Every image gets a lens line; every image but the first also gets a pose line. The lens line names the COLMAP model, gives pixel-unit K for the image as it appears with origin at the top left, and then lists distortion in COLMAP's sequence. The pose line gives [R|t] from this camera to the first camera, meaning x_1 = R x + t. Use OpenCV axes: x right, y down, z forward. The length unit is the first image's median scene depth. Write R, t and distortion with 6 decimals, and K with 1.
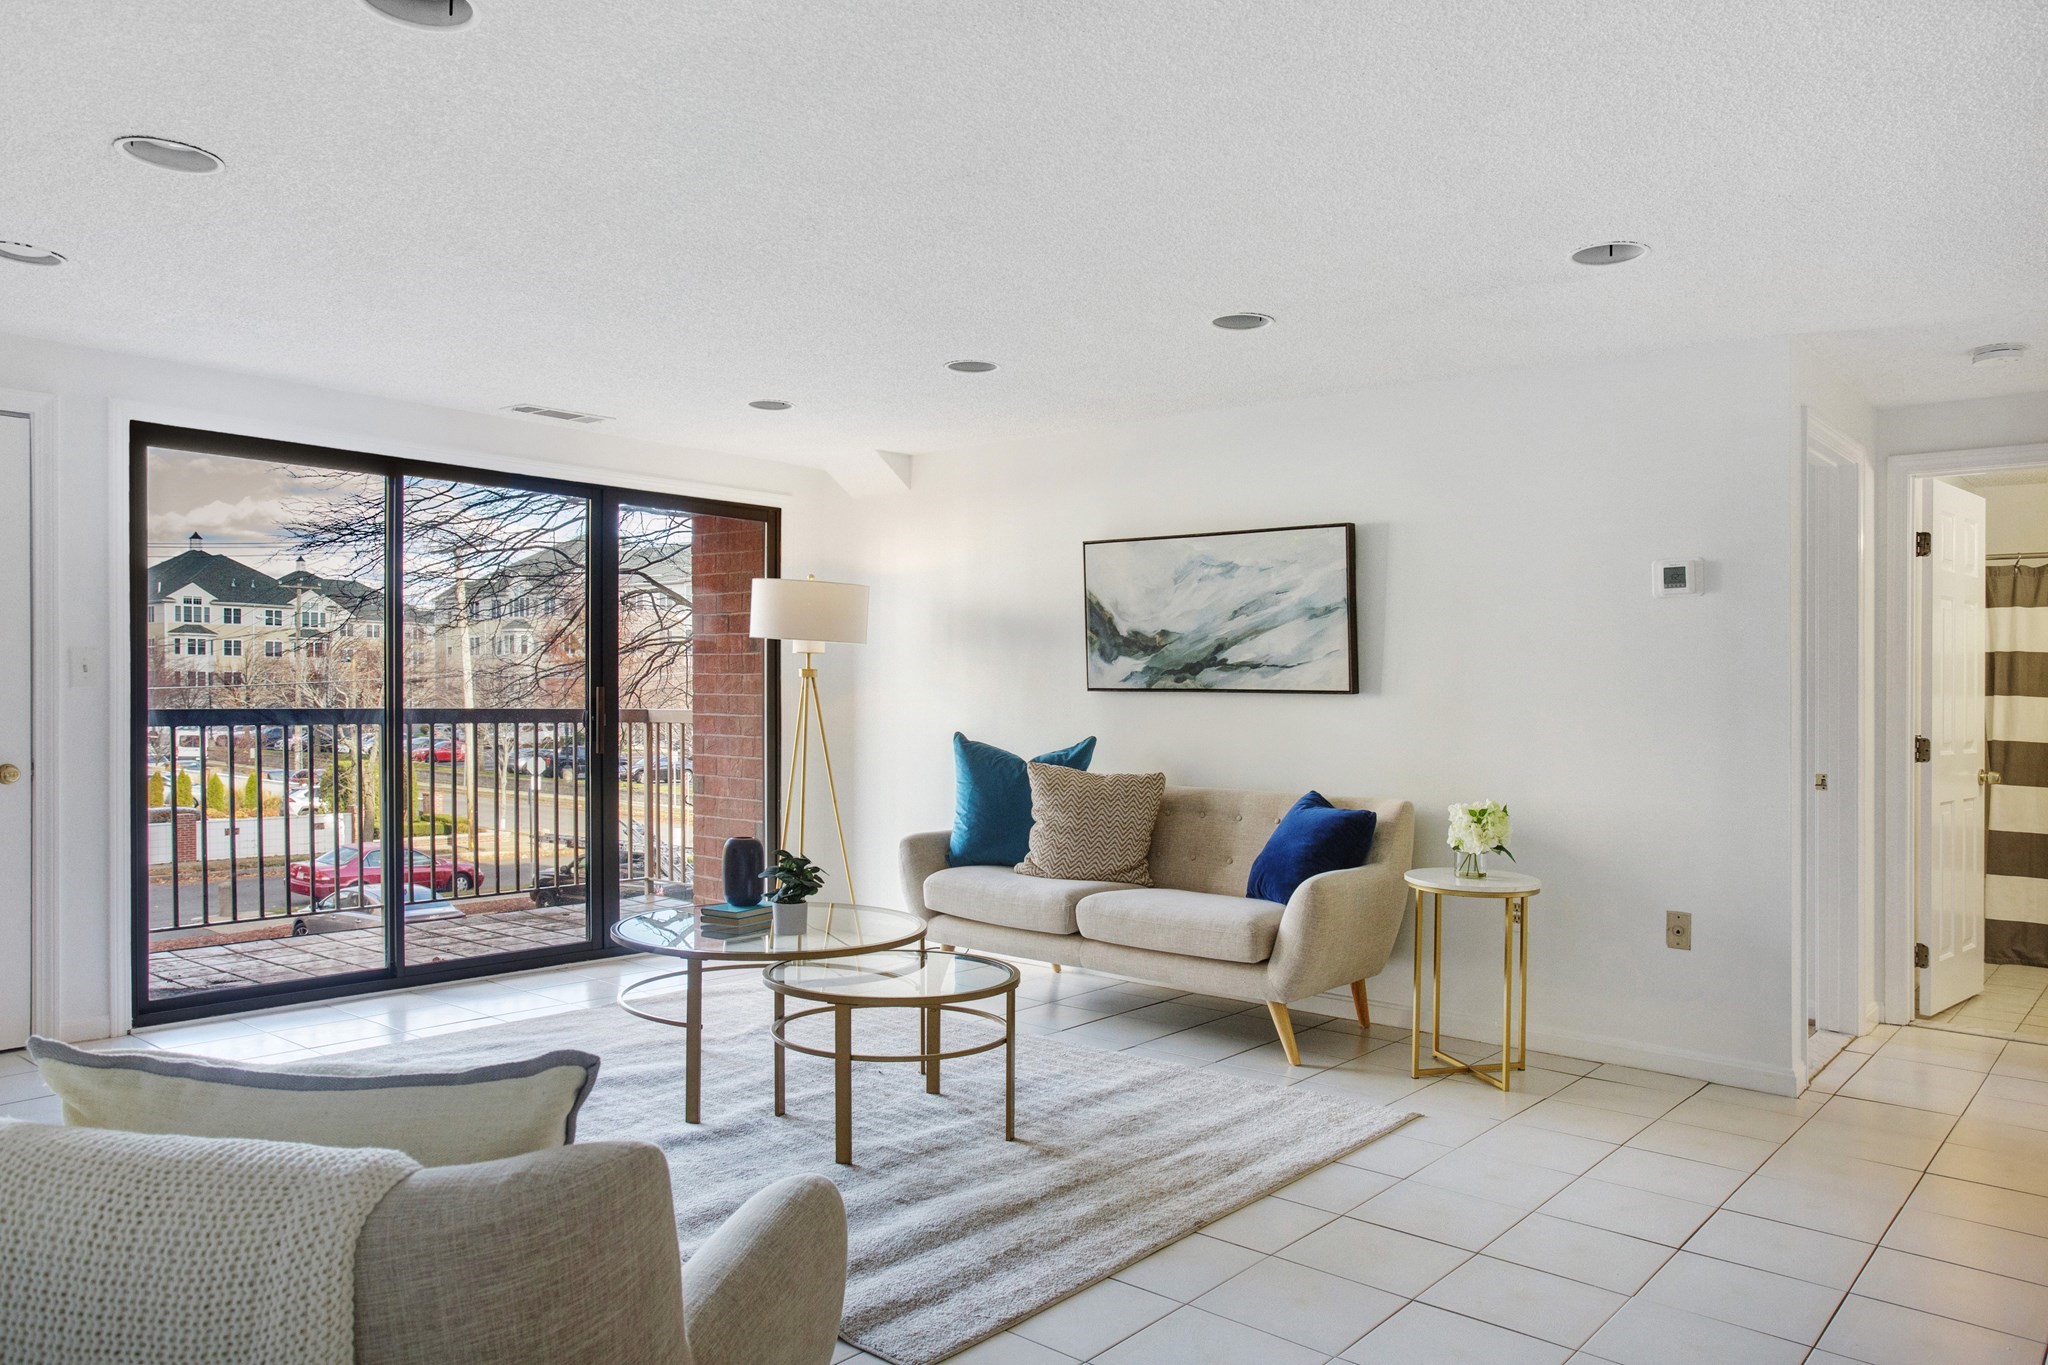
lens RADIAL K [[1419.7, 0, 1022.5], [0, 1419.7, 707.7], [0, 0, 1]] dist [-0.008113, -0.000329]
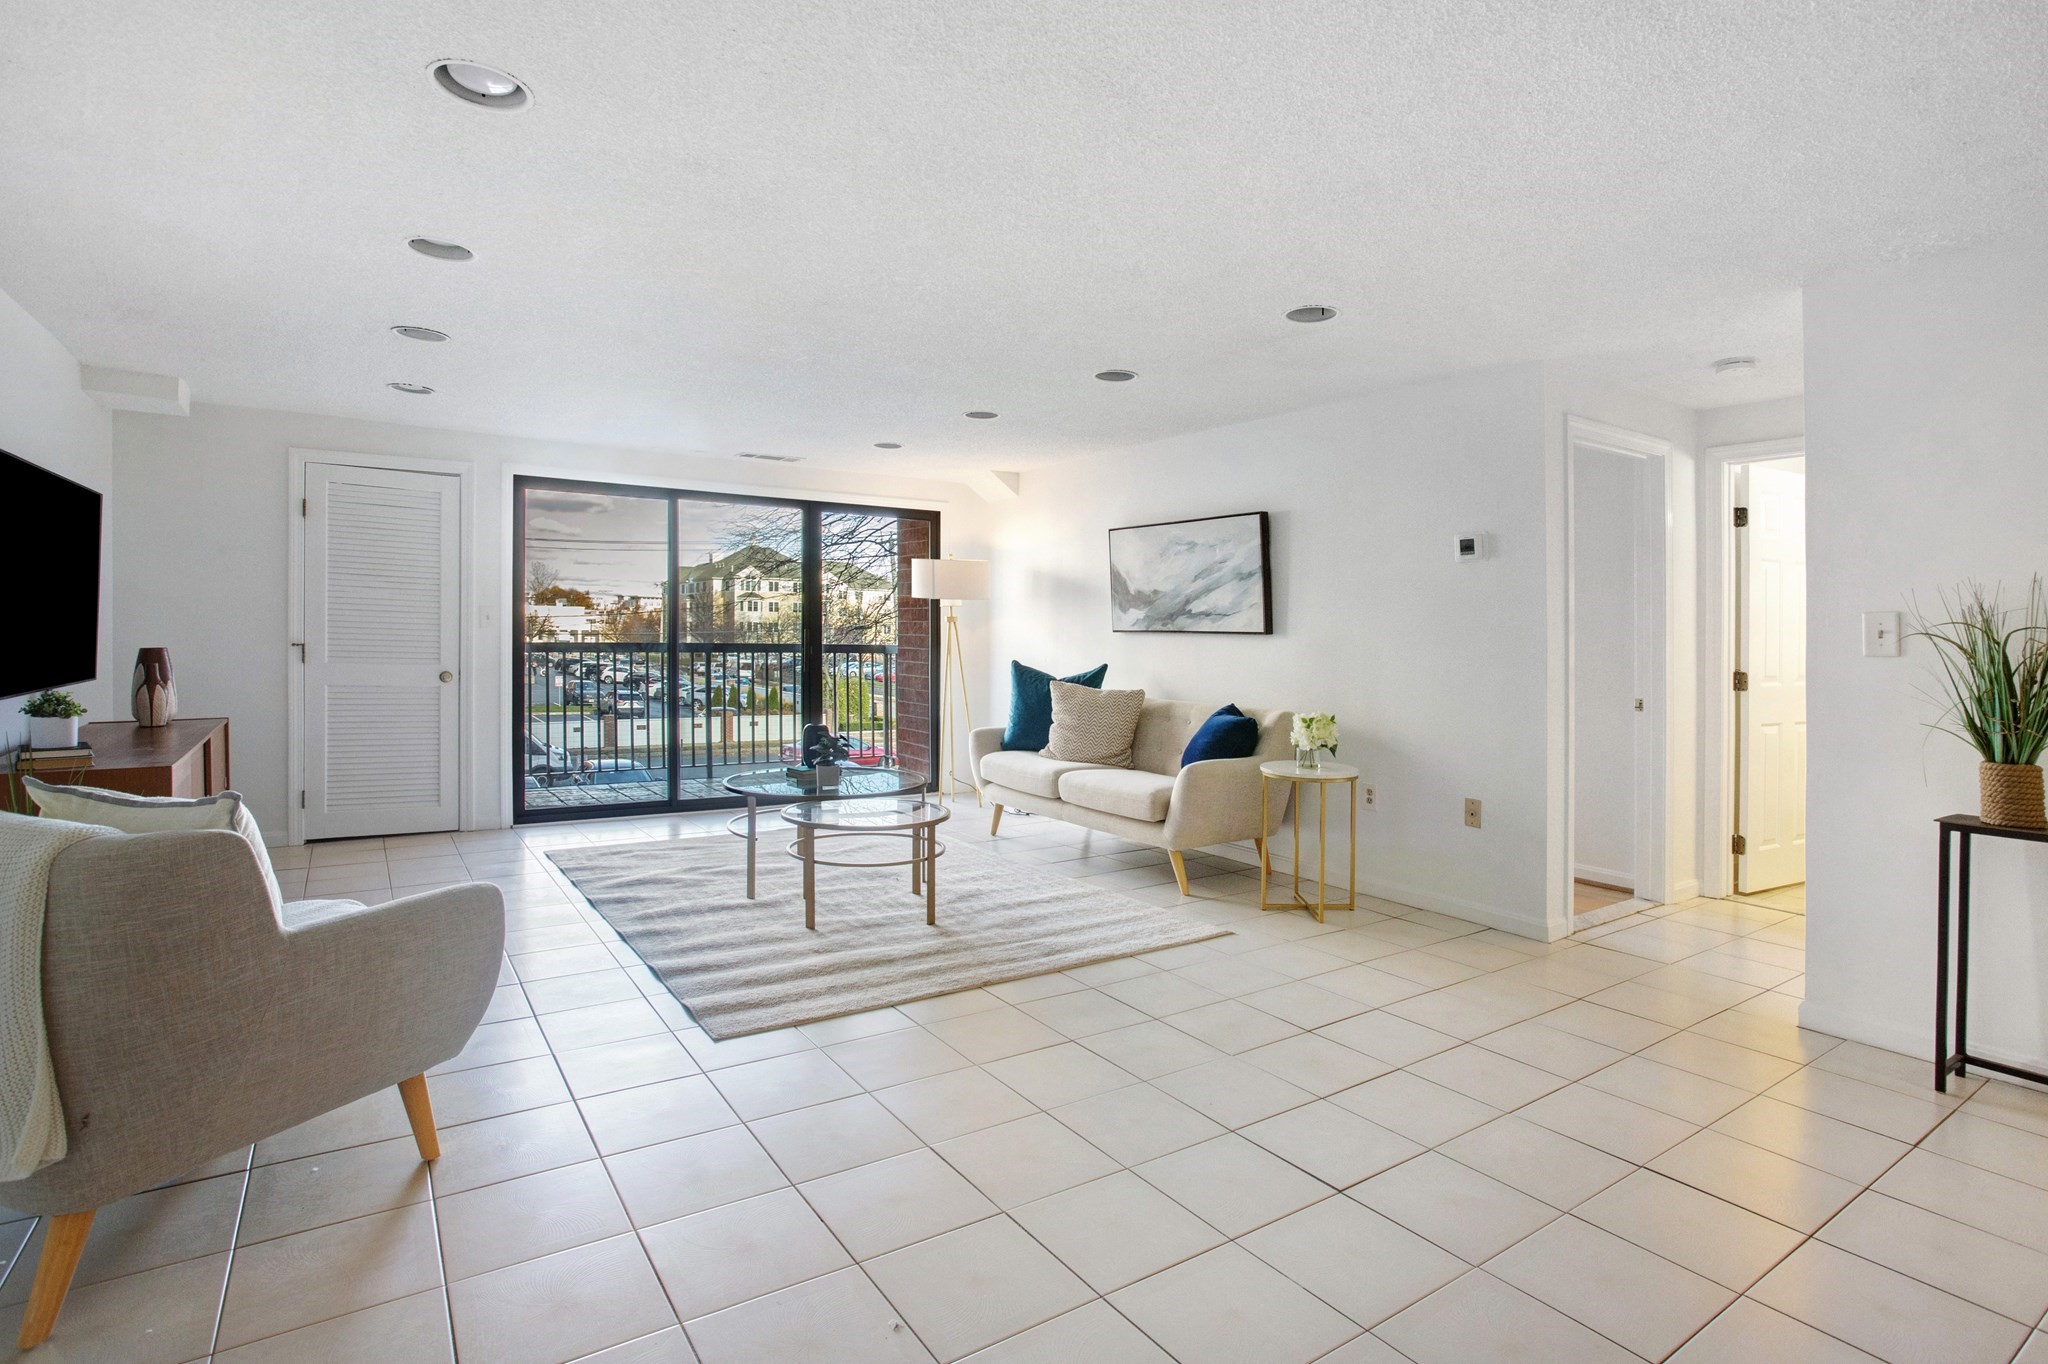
lens RADIAL K [[1009.8, 0, 1021.4], [0, 1009.8, 649.4], [0, 0, 1]] dist [-0.048932, 0.000210]
pose [[0.964034, 0.007051, -0.265687, 0.253879], [-0.006627, 0.999975, 0.002492, 0.003775], [0.265698, -0.000642, 0.964056, -0.011187]]
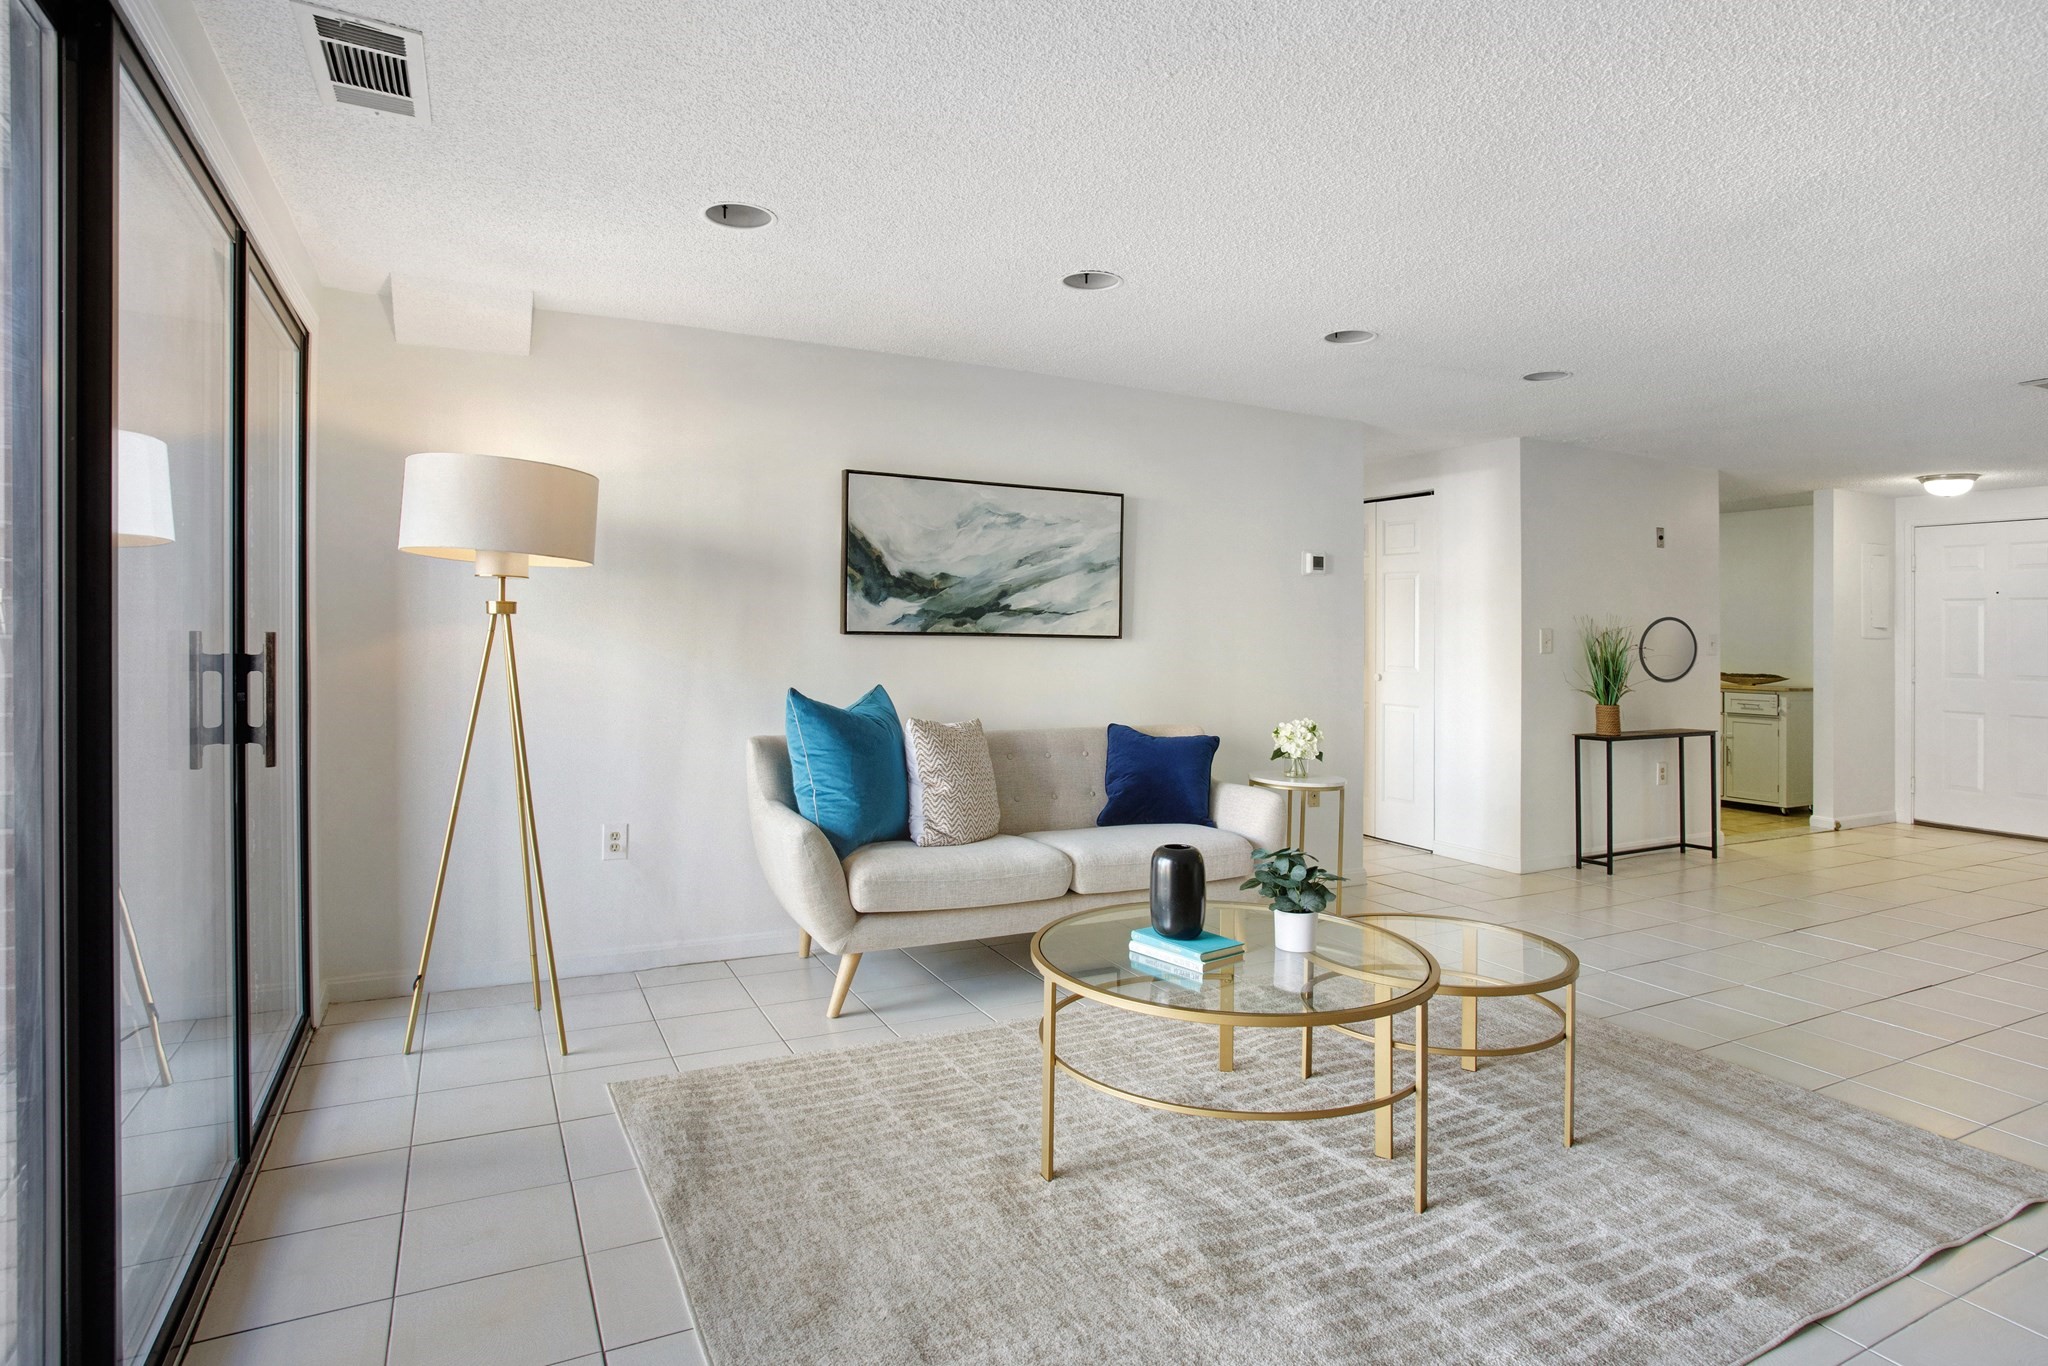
lens RADIAL K [[1077.0, 0, 1023.4], [0, 1077.0, 623.6], [0, 0, 1]] dist [-0.055558, -0.000024]
pose [[0.384782, 0.002656, 0.923003, -0.603556], [-0.002755, 0.999995, -0.001729, -0.019555], [-0.923003, -0.001877, 0.384788, 0.701217]]
